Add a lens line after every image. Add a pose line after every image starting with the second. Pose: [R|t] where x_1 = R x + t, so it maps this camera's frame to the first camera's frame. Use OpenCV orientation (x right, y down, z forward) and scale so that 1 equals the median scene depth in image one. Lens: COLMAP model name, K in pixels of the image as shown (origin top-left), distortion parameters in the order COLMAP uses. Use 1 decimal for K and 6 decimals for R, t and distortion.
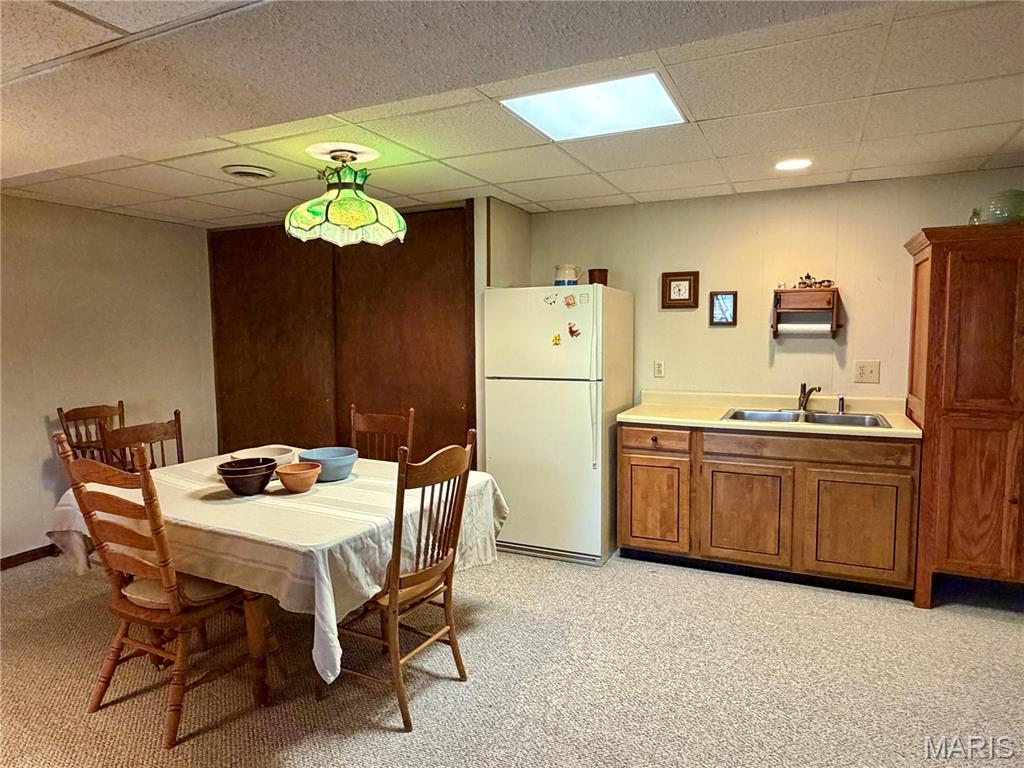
lens RADIAL K [[628.3, 0, 511.5], [0, 628.3, 383.2], [0, 0, 1]] dist [-0.002176, 0.002074]
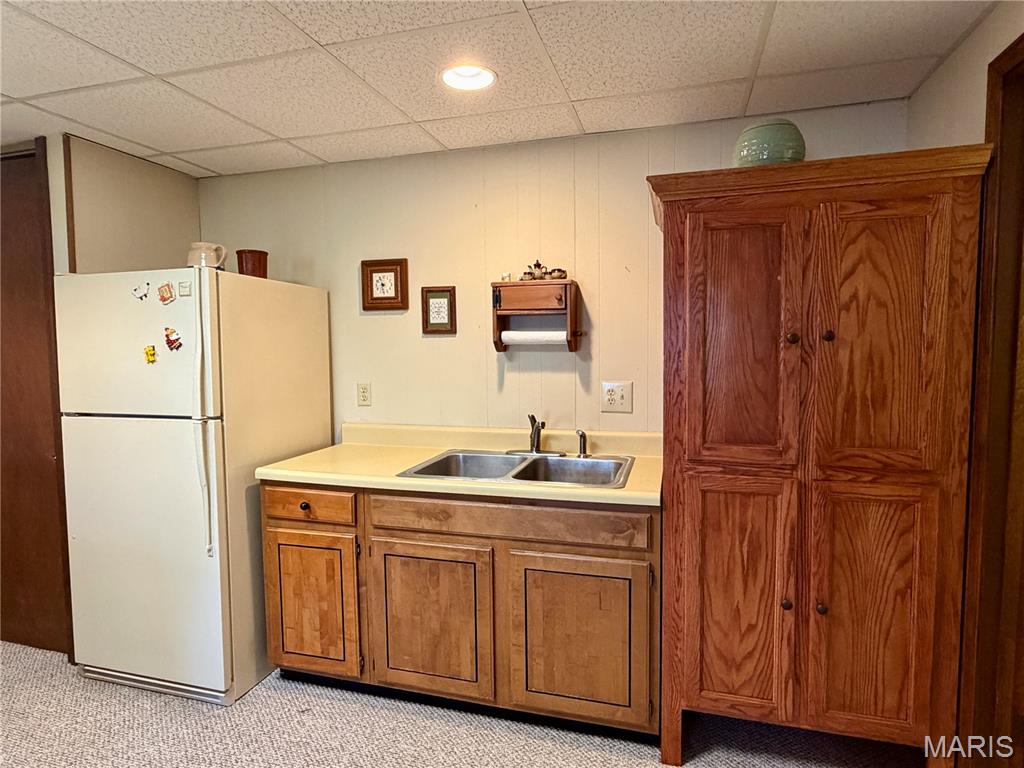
lens RADIAL K [[580.1, 0, 511.8], [0, 580.1, 383.6], [0, 0, 1]] dist [0.003478, -0.001598]
pose [[0.985791, -0.013181, 0.167456, 0.353350], [0.015927, 0.999760, -0.015061, -0.026841], [-0.167218, 0.017514, 0.985764, 0.380498]]
